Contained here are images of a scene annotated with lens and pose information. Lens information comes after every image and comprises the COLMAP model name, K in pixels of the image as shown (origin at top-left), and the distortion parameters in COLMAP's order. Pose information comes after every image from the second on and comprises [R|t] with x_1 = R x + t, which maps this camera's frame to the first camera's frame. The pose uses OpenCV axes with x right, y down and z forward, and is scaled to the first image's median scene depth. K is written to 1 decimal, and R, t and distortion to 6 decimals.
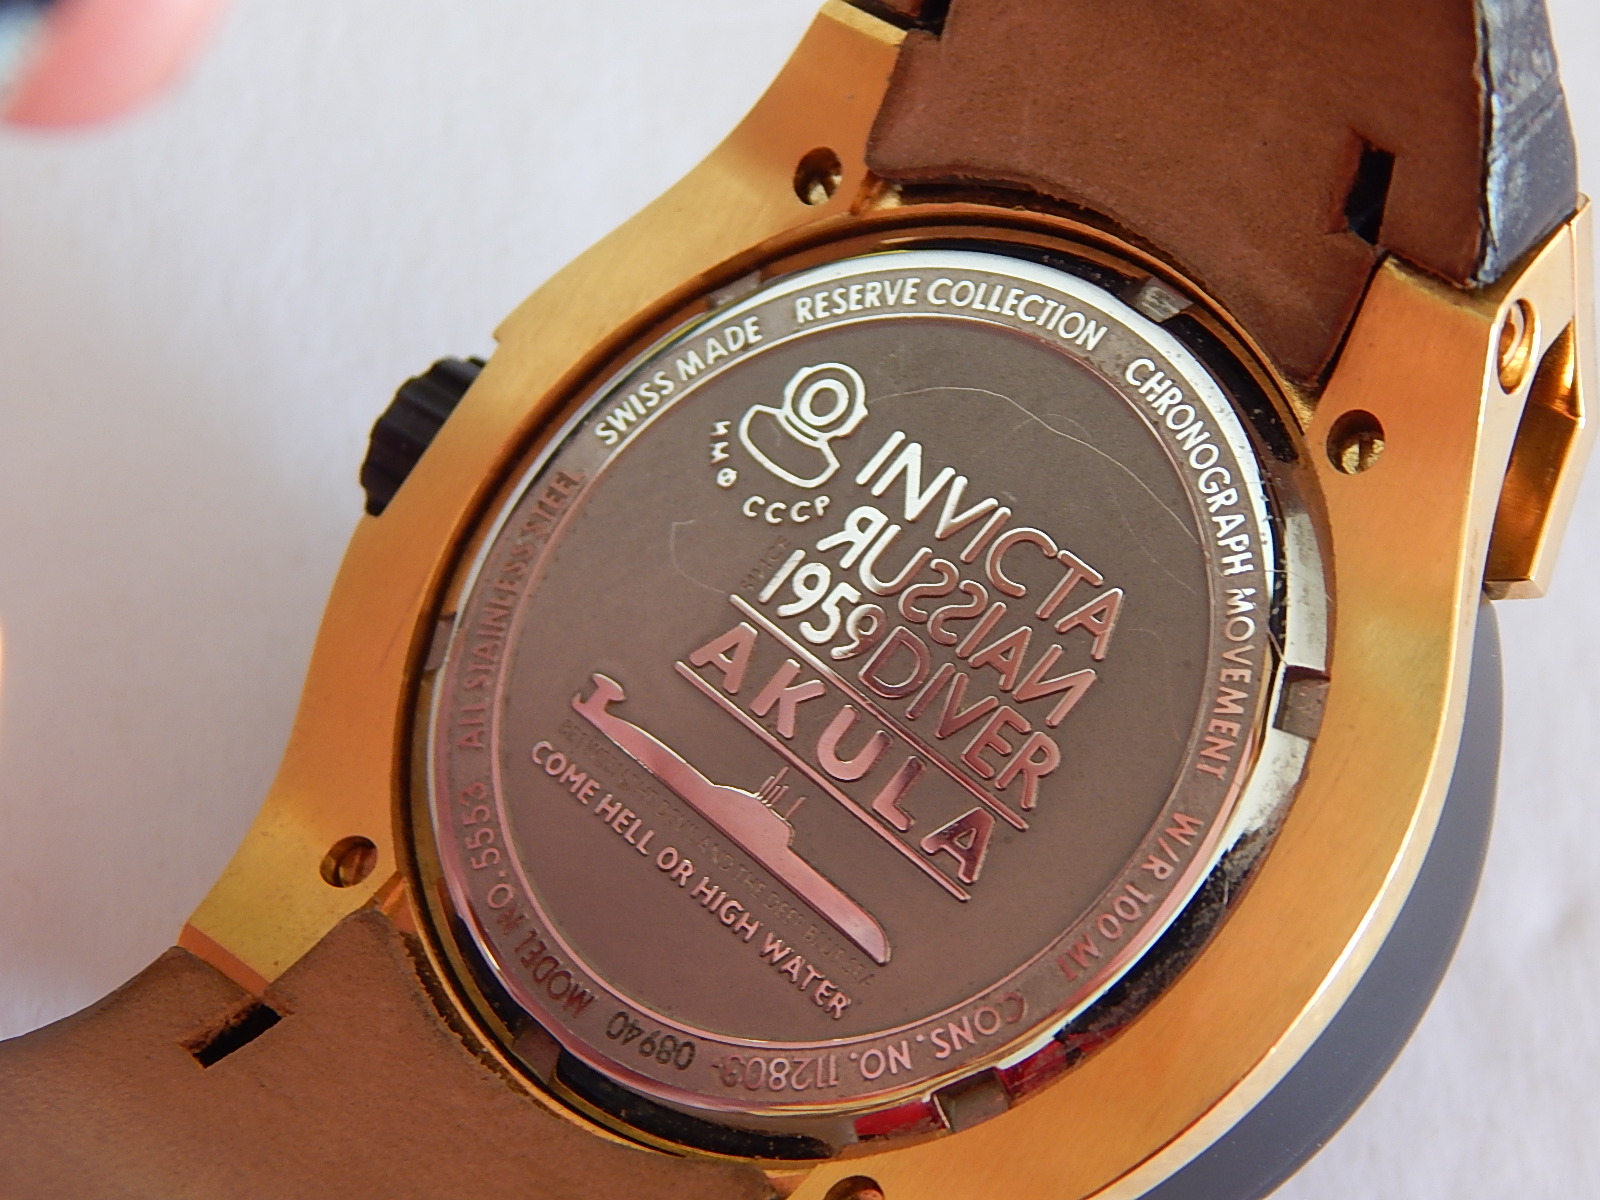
lens RADIAL K [[3982.0, 0, 800.0], [0, 3982.0, 600.0], [0, 0, 1]] dist [-0.604604, 0.486815]
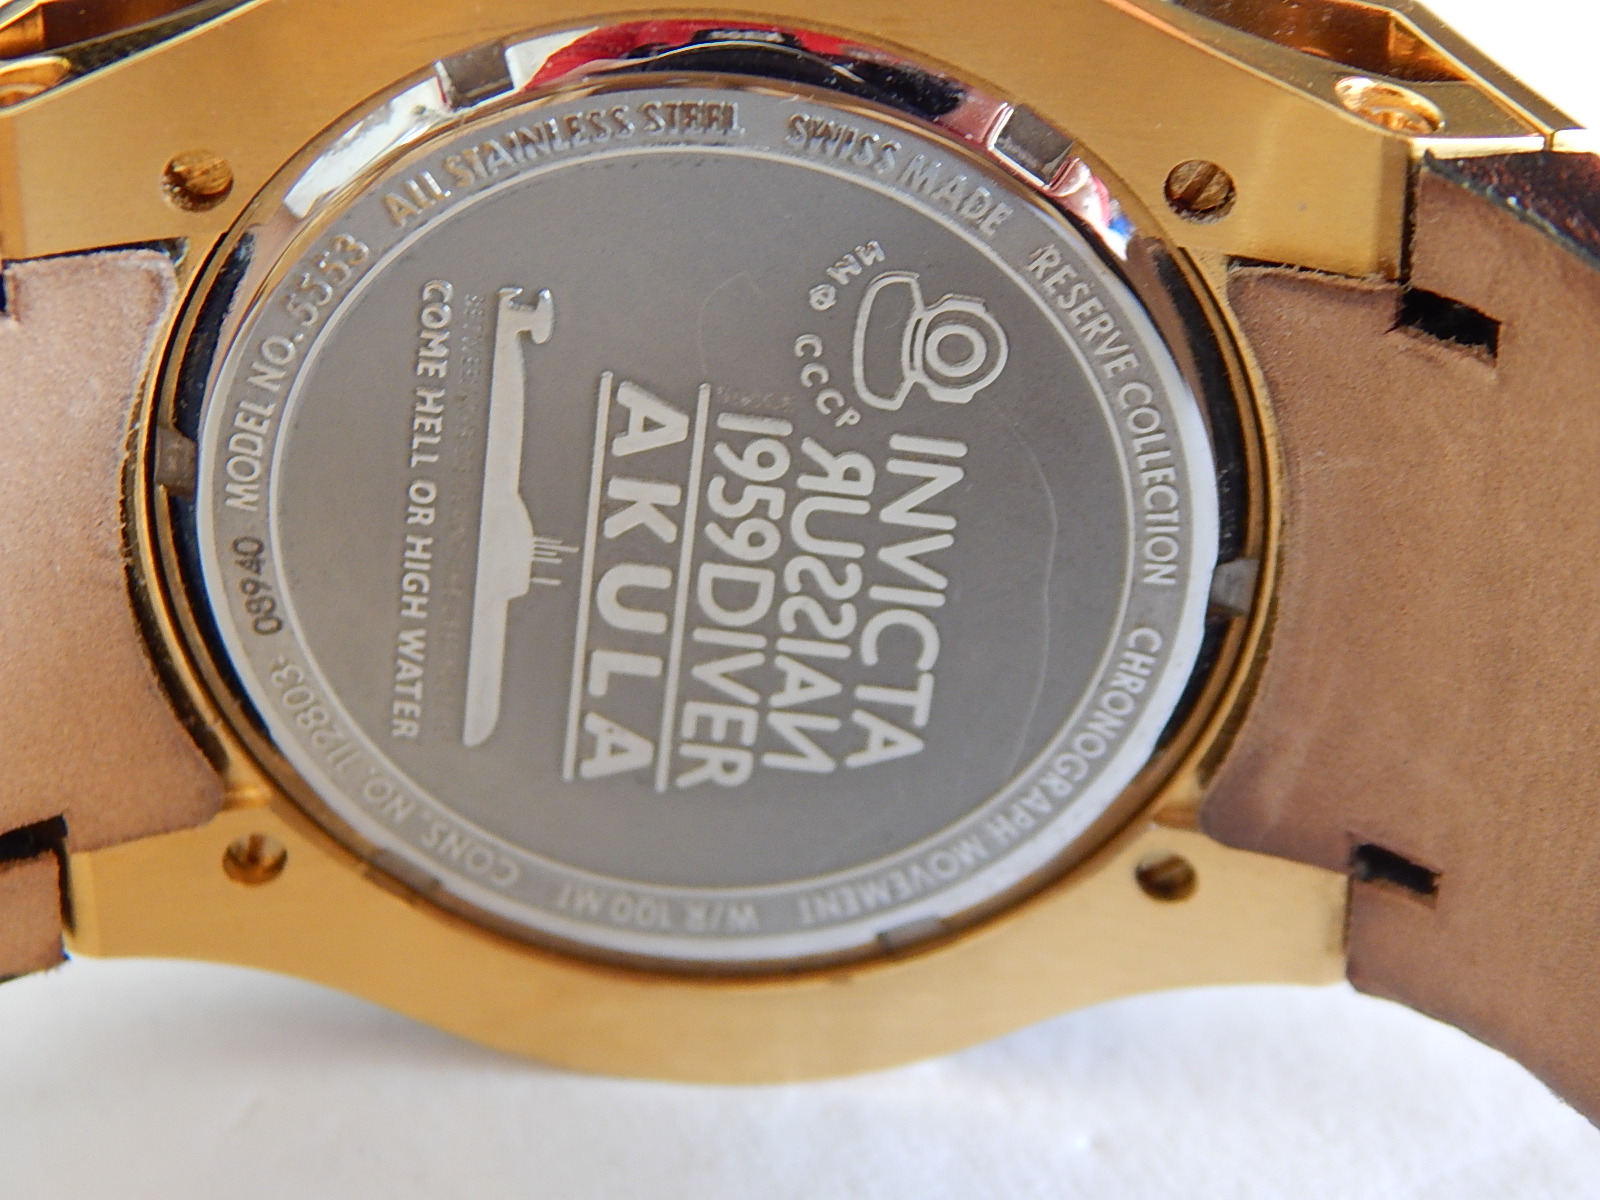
lens RADIAL K [[3982.0, 0, 800.0], [0, 3982.0, 600.0], [0, 0, 1]] dist [-0.604604, 0.486815]
pose [[0.571177, 0.421662, 0.704243, -0.605432], [-0.810061, 0.151066, 0.566551, -0.509593], [0.132506, -0.894081, 0.427857, 0.591745]]
